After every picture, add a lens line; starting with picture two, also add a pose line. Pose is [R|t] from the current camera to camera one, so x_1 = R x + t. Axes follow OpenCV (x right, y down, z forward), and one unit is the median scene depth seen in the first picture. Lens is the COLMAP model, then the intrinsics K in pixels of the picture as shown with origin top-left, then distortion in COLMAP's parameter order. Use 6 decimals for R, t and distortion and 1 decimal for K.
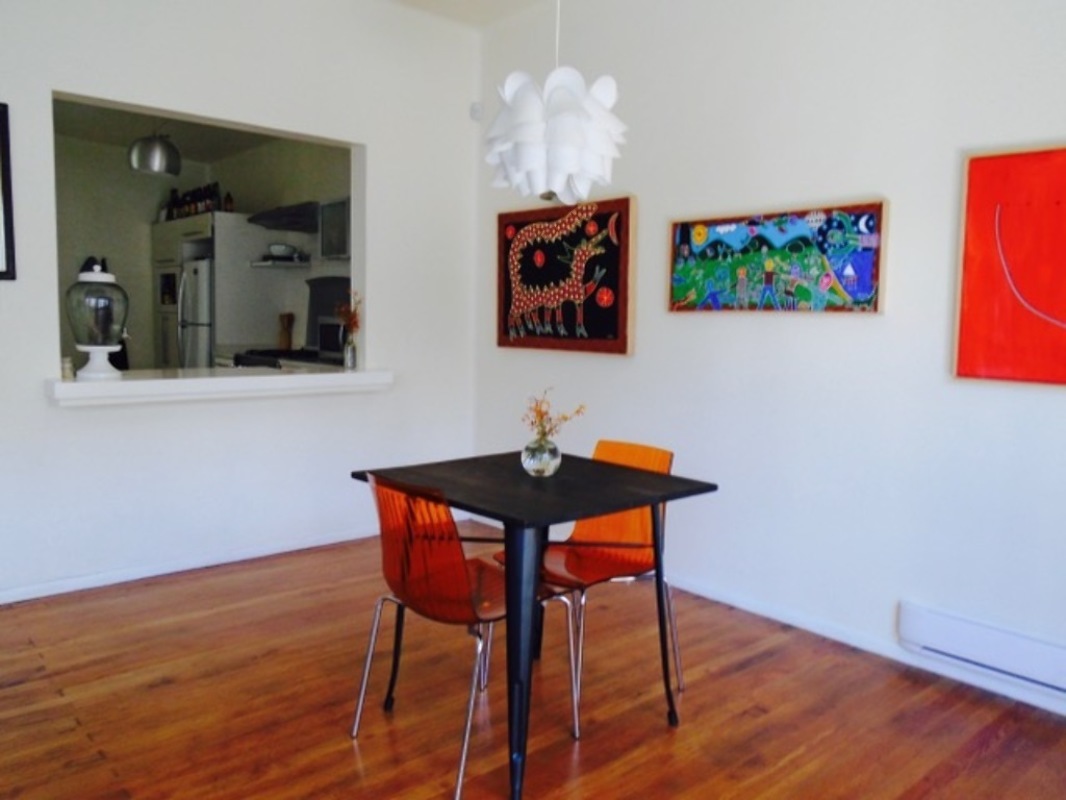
lens RADIAL K [[823.6, 0, 532.7], [0, 823.6, 399.5], [0, 0, 1]] dist [-0.001445, -0.002394]
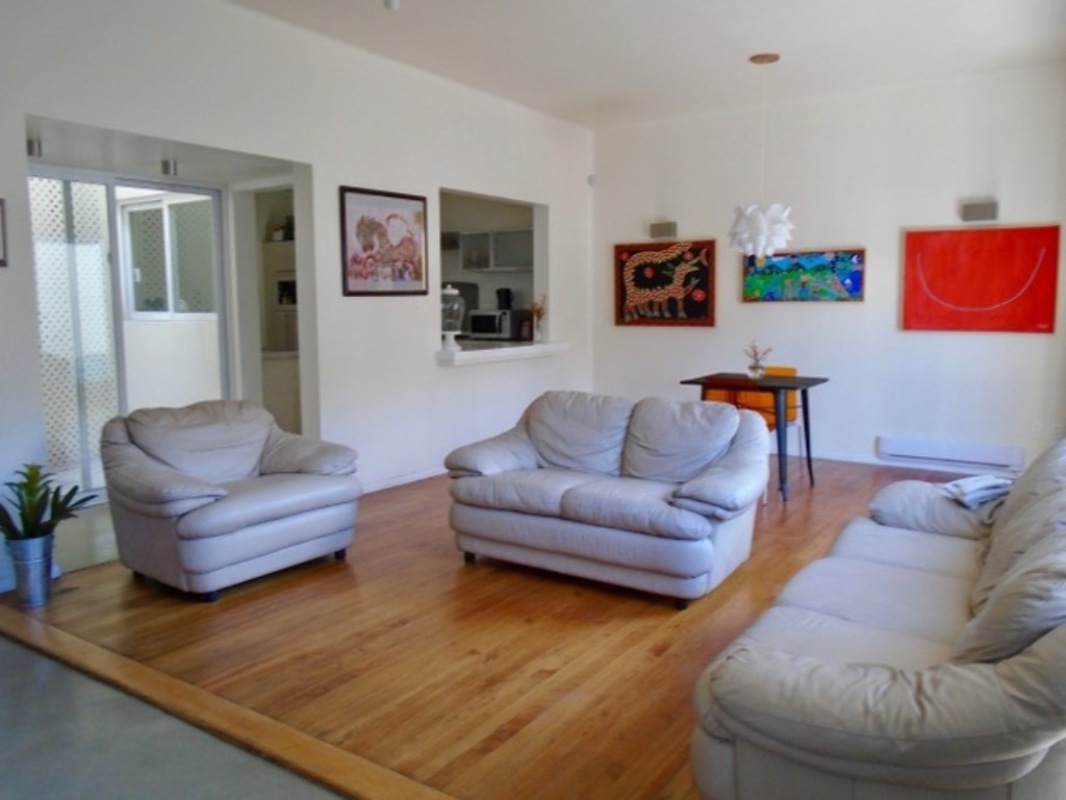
lens RADIAL K [[823.6, 0, 533.4], [0, 823.6, 398.6], [0, 0, 1]] dist [-0.001445, -0.002394]
pose [[0.969141, -0.054998, 0.240292, -0.716643], [0.050311, 0.998405, 0.025602, 0.036725], [-0.241317, -0.012722, 0.970363, -0.661340]]
